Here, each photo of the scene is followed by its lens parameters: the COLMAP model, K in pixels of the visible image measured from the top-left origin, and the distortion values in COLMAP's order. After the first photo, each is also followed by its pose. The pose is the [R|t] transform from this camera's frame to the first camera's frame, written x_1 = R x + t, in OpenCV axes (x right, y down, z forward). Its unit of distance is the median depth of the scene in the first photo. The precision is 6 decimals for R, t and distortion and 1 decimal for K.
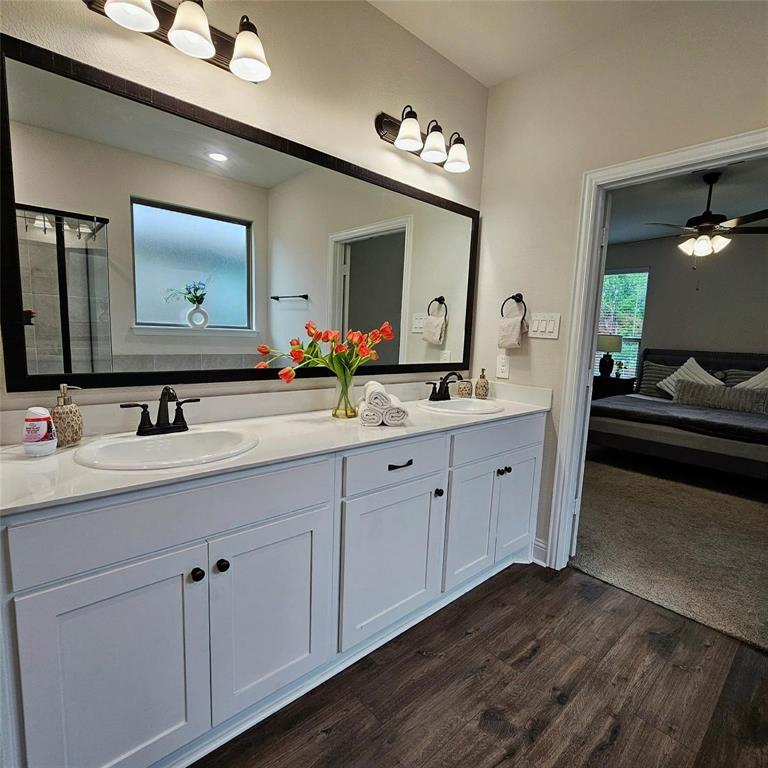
lens RADIAL K [[418.8, 0, 389.9], [0, 418.8, 389.1], [0, 0, 1]] dist [-0.000798, -0.000368]
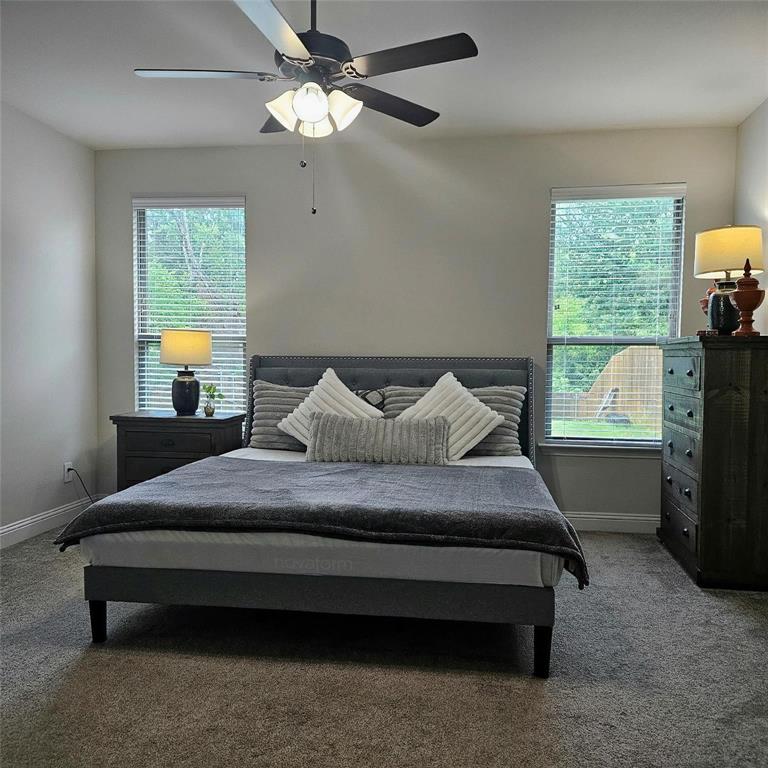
lens RADIAL K [[679.1, 0, 387.3], [0, 679.1, 384.3], [0, 0, 1]] dist [0.049594, -0.000771]
pose [[0.770502, -0.061950, 0.634420, 0.230458], [0.105764, 0.993895, -0.031398, -0.021185], [-0.628602, 0.091291, 0.772350, 0.291931]]
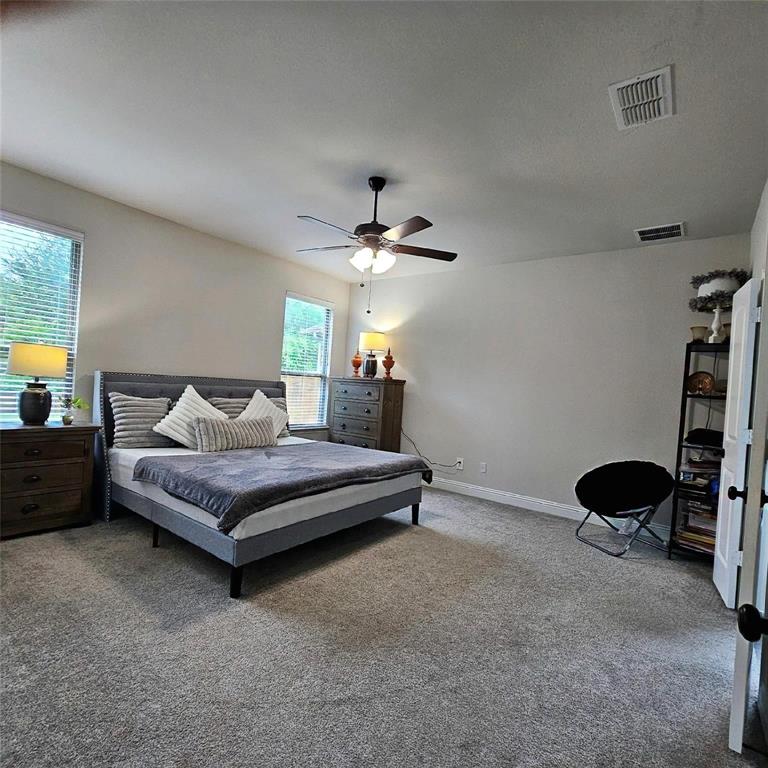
lens RADIAL K [[418.8, 0, 386.0], [0, 418.8, 386.2], [0, 0, 1]] dist [-0.000798, -0.000368]
pose [[-0.188585, -0.053787, 0.980583, -0.060407], [0.056646, 0.996241, 0.065540, -0.100244], [-0.980422, 0.067906, -0.184830, 0.778918]]
